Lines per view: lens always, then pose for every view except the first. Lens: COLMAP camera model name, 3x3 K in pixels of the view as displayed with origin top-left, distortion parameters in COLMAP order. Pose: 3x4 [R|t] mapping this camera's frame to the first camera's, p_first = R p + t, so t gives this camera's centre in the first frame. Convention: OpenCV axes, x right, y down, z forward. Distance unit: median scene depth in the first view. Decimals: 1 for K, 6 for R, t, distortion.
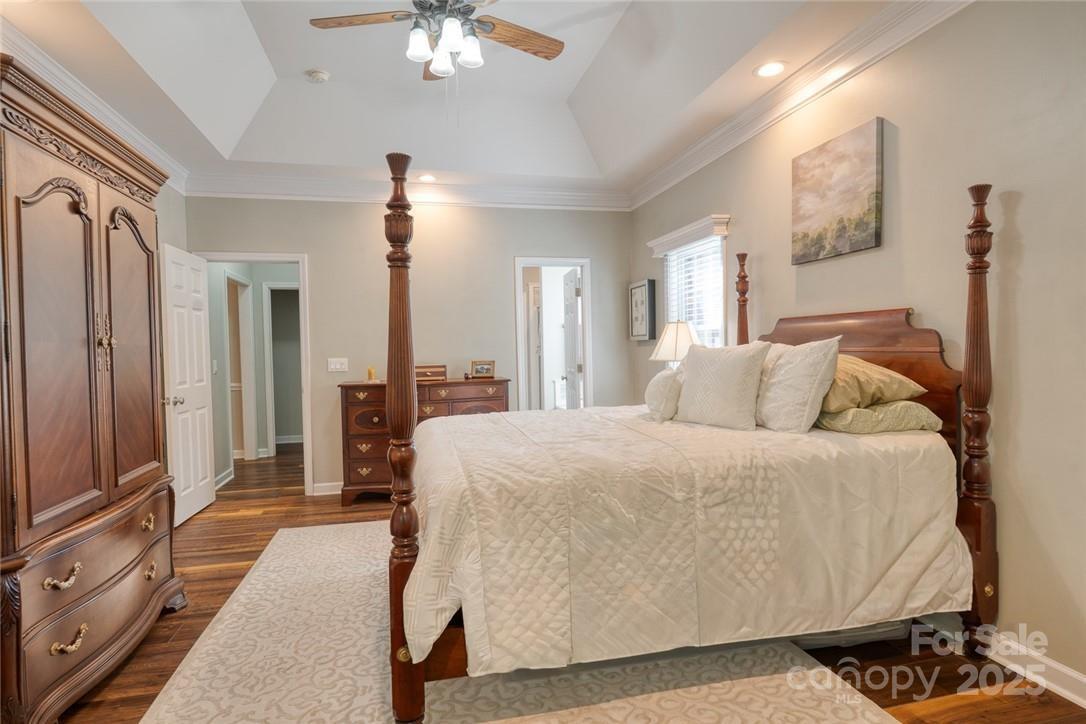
lens RADIAL K [[589.6, 0, 543.0], [0, 589.6, 361.6], [0, 0, 1]] dist [0.002331, 0.000343]
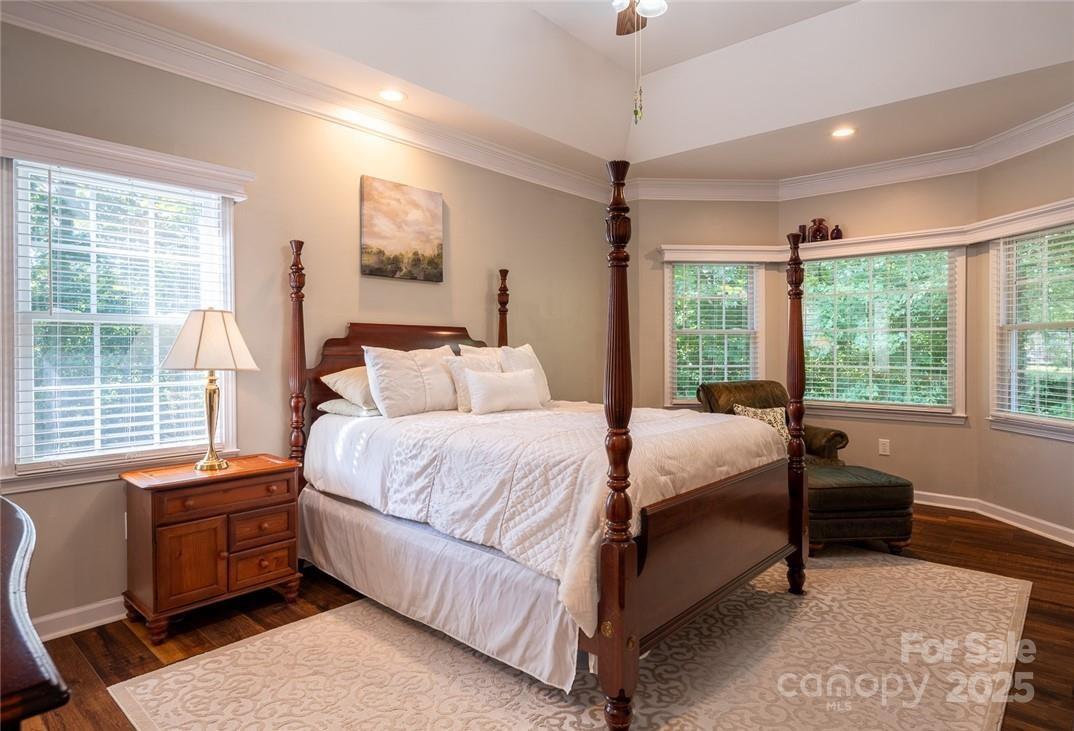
lens RADIAL K [[610.3, 0, 536.0], [0, 610.3, 359.4], [0, 0, 1]] dist [-0.005528, -0.000531]
pose [[-0.572937, 0.001454, 0.819598, -0.713221], [0.028084, 0.999446, 0.017859, -0.022886], [-0.819118, 0.033249, -0.572660, 1.504459]]
